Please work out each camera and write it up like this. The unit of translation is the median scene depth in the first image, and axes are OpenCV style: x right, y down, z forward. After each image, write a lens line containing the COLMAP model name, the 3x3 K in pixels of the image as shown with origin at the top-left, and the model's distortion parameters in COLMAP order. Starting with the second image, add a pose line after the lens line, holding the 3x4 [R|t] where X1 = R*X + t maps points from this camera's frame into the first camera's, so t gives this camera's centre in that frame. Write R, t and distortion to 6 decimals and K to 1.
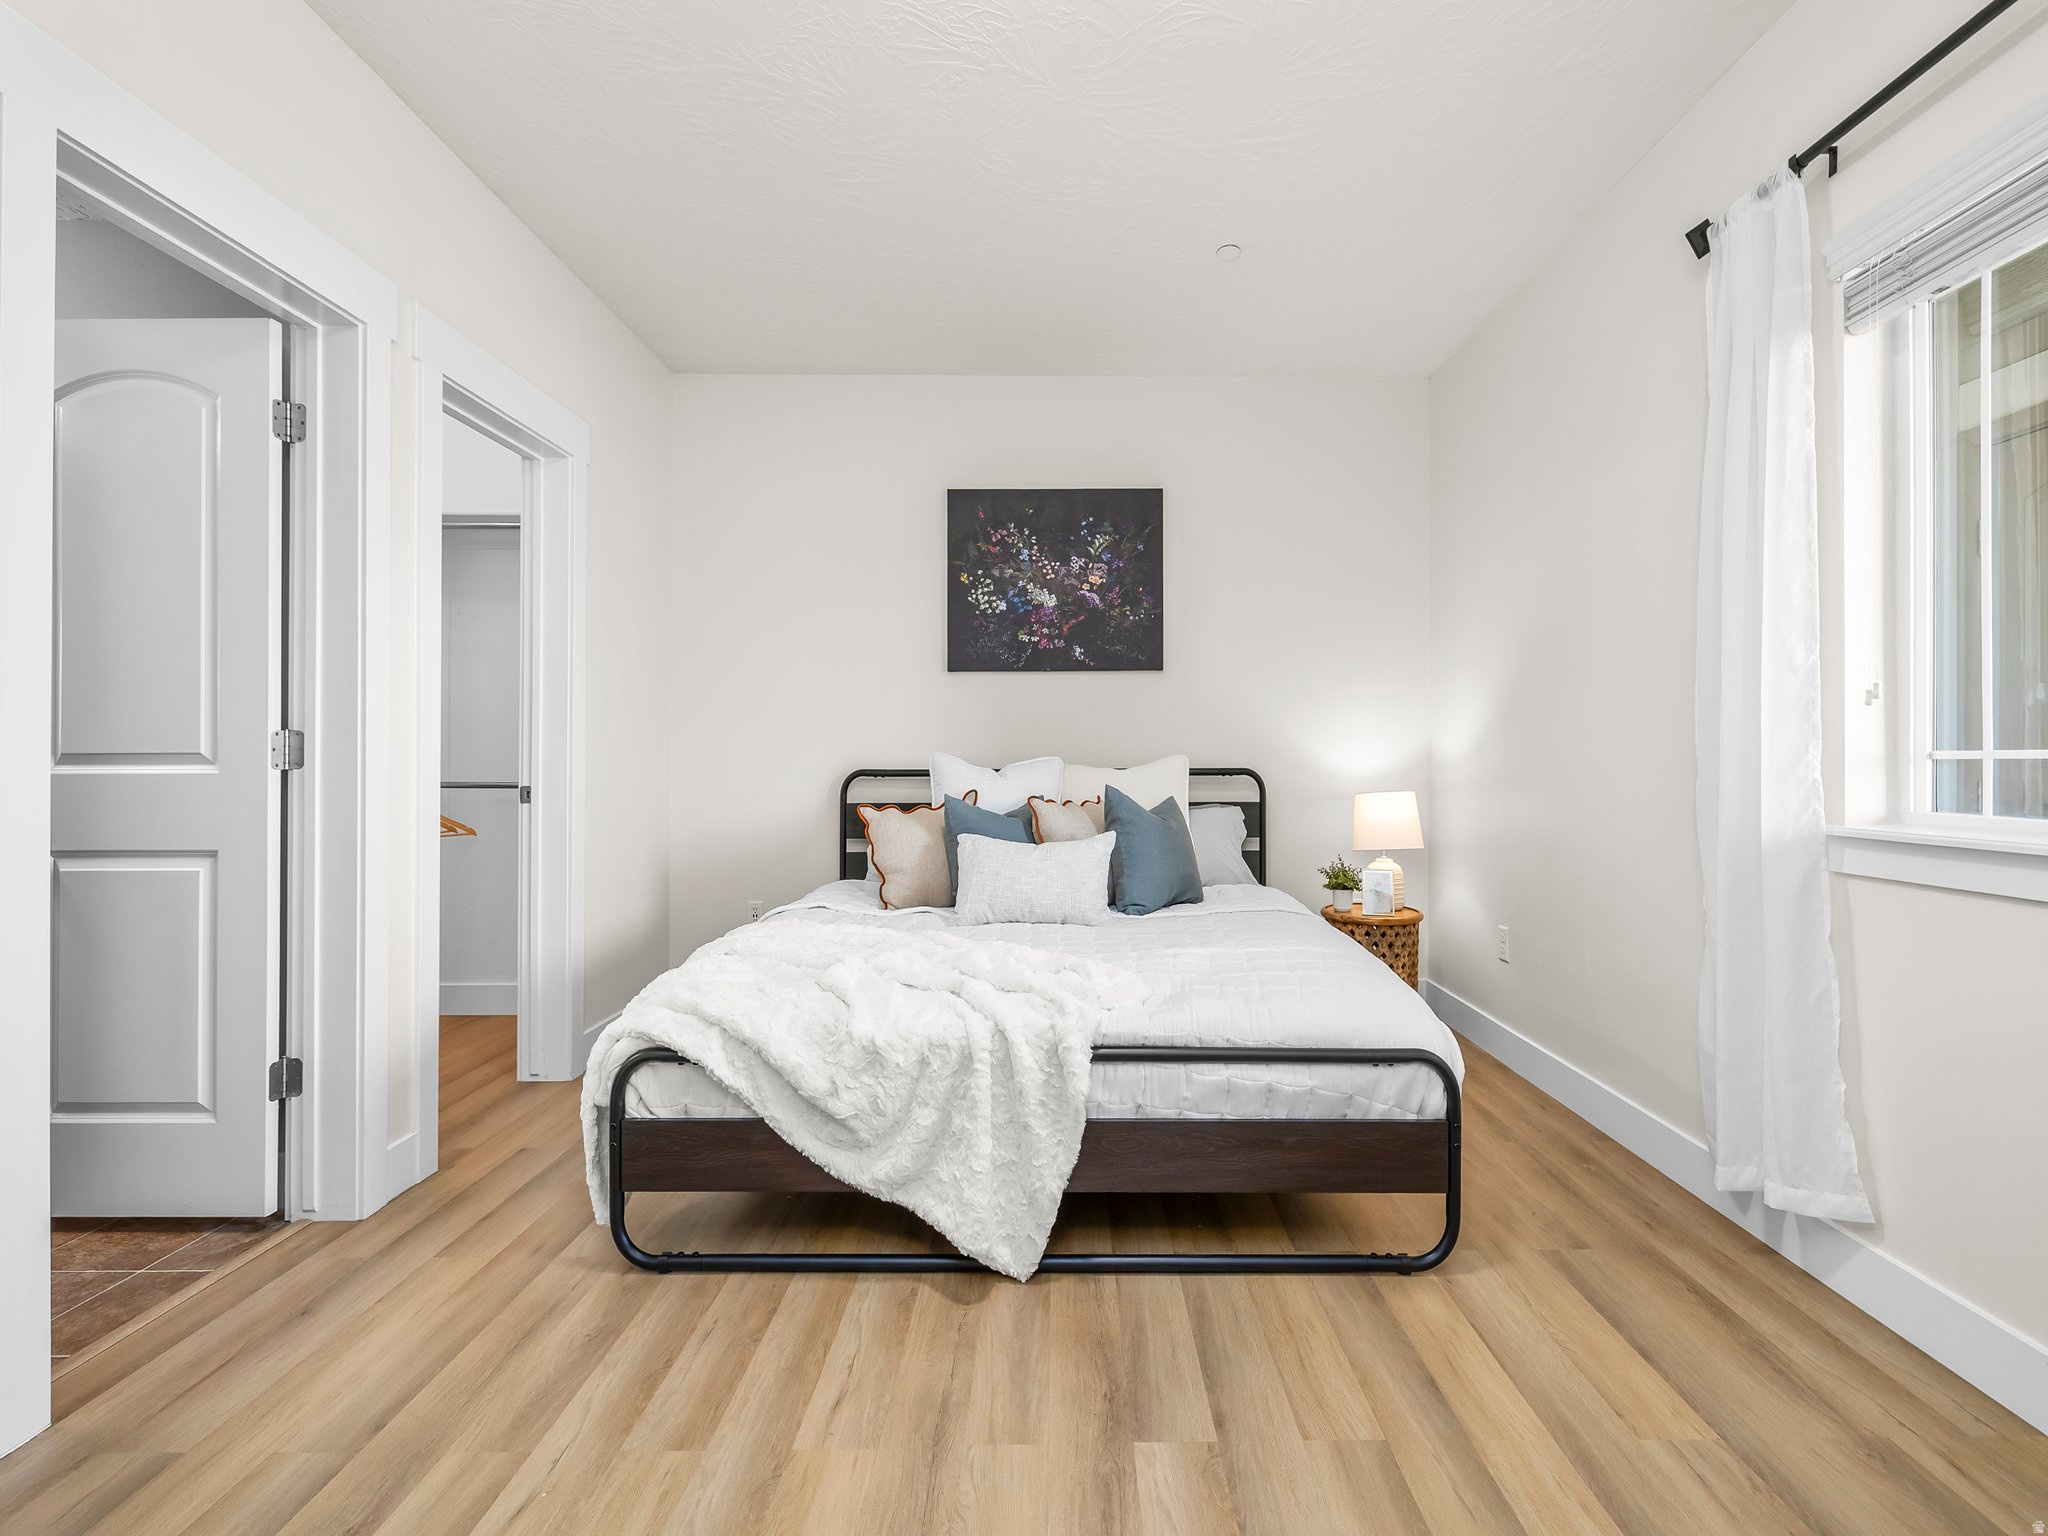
lens RADIAL K [[866.9, 0, 1021.3], [0, 866.9, 759.0], [0, 0, 1]] dist [0.000891, 0.000866]
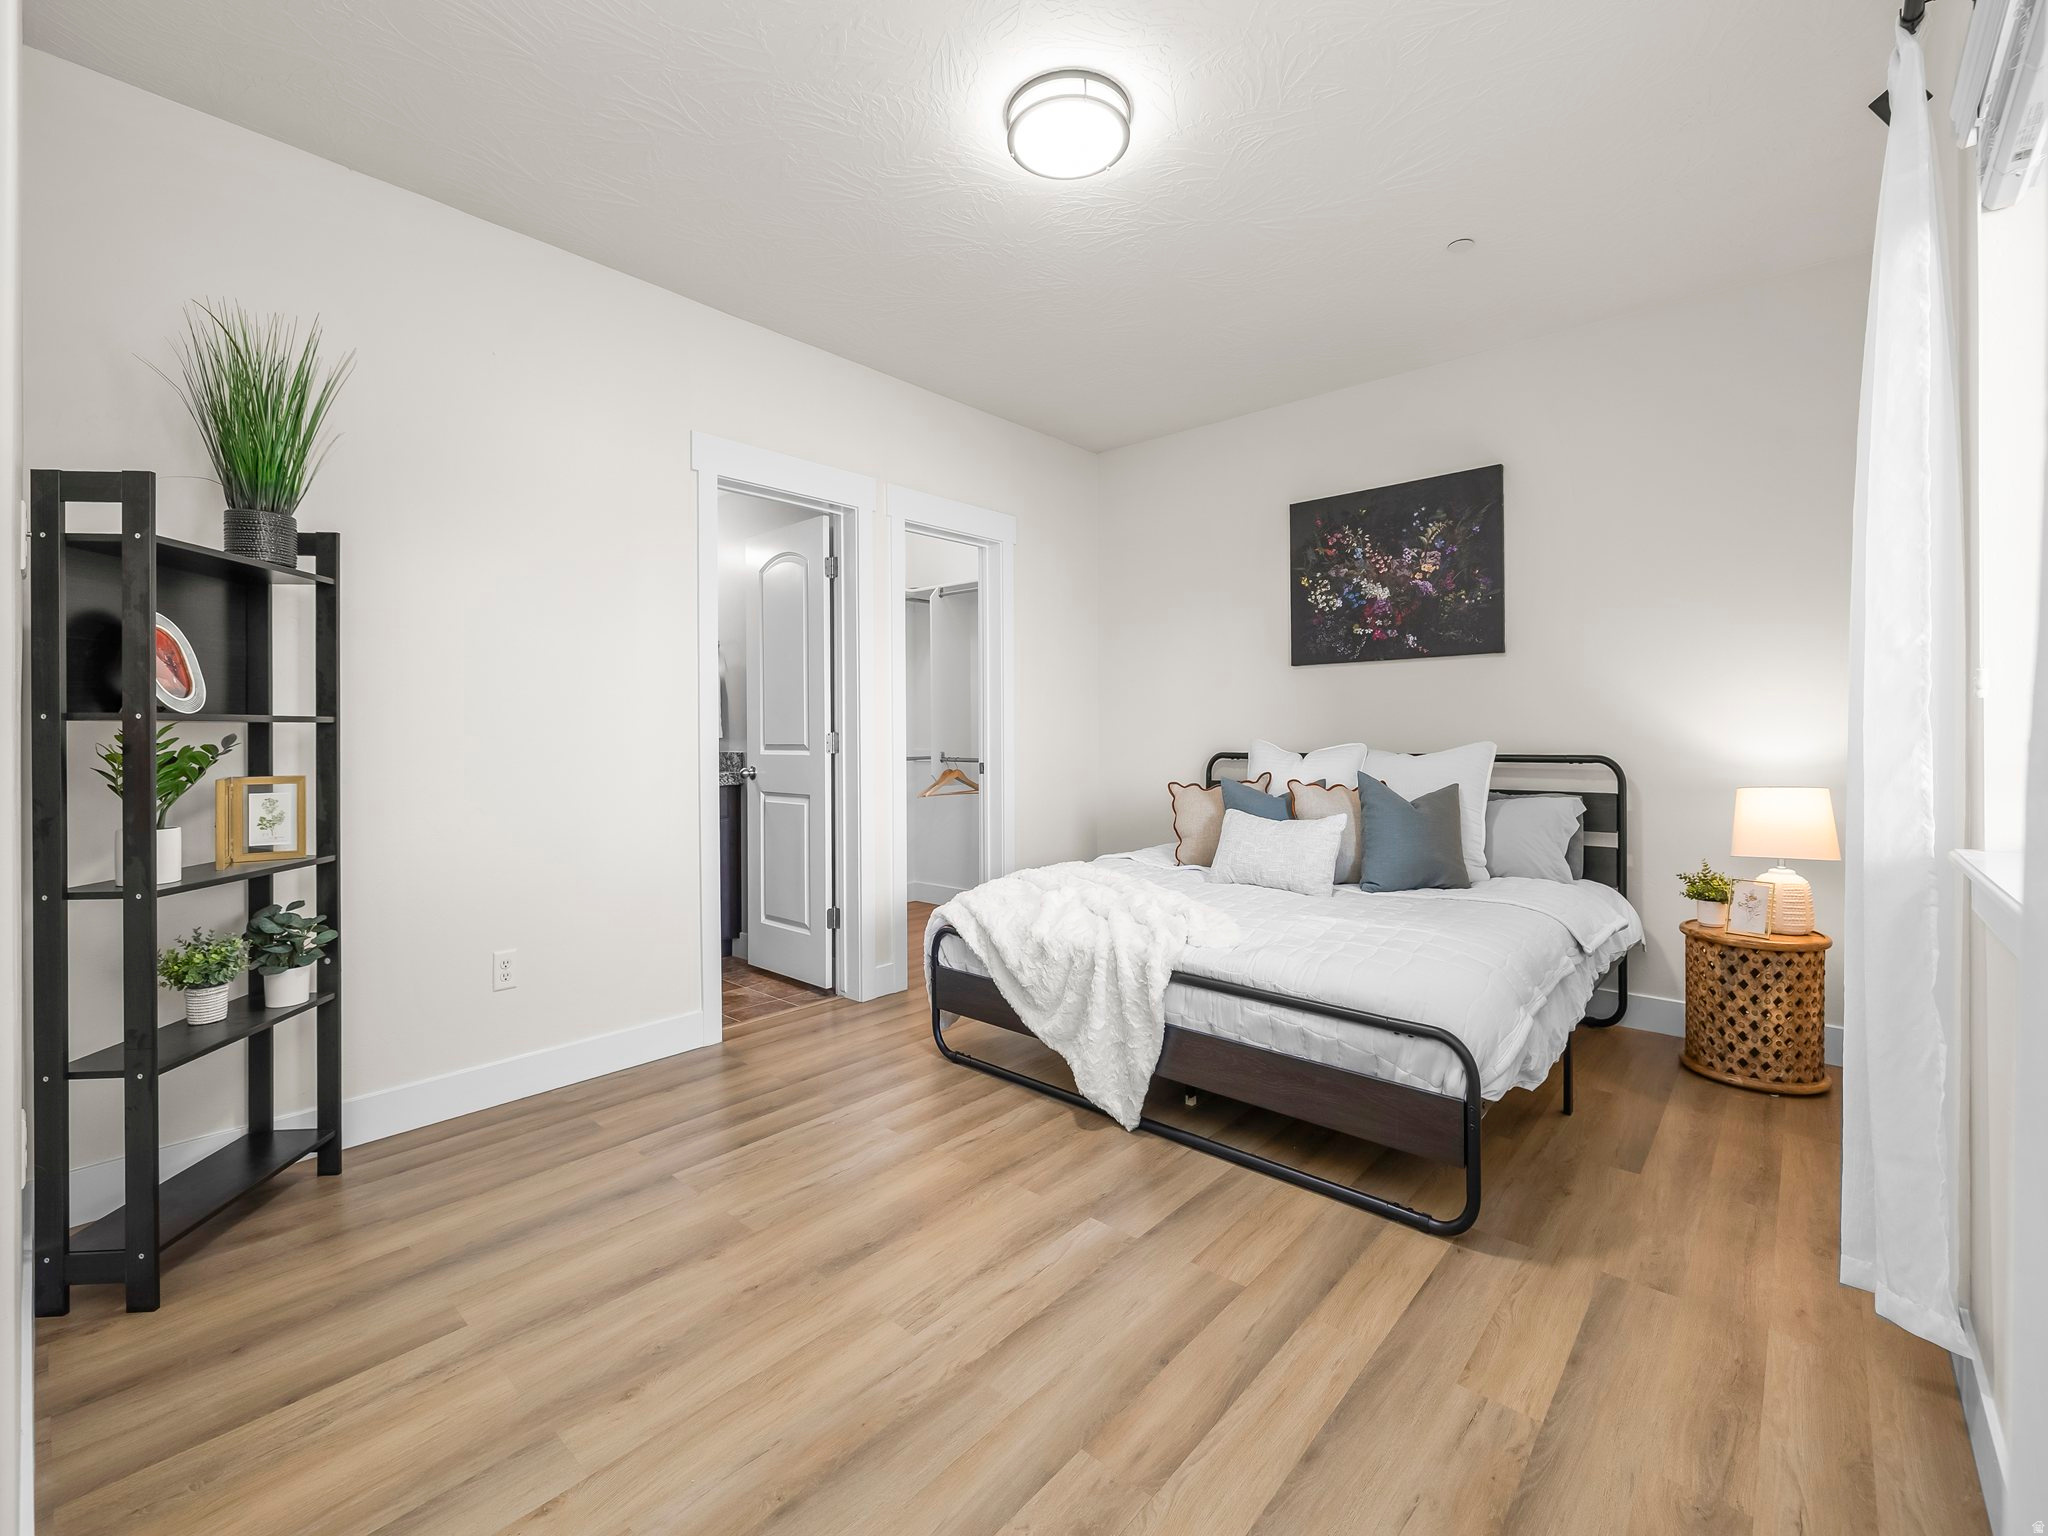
lens RADIAL K [[866.9, 0, 1031.5], [0, 866.9, 733.7], [0, 0, 1]] dist [0.000891, 0.000866]
pose [[0.749475, -0.004408, -0.662018, 0.716446], [0.006949, 0.999975, 0.001209, -0.030128], [0.661996, -0.005506, 0.749487, -0.120568]]
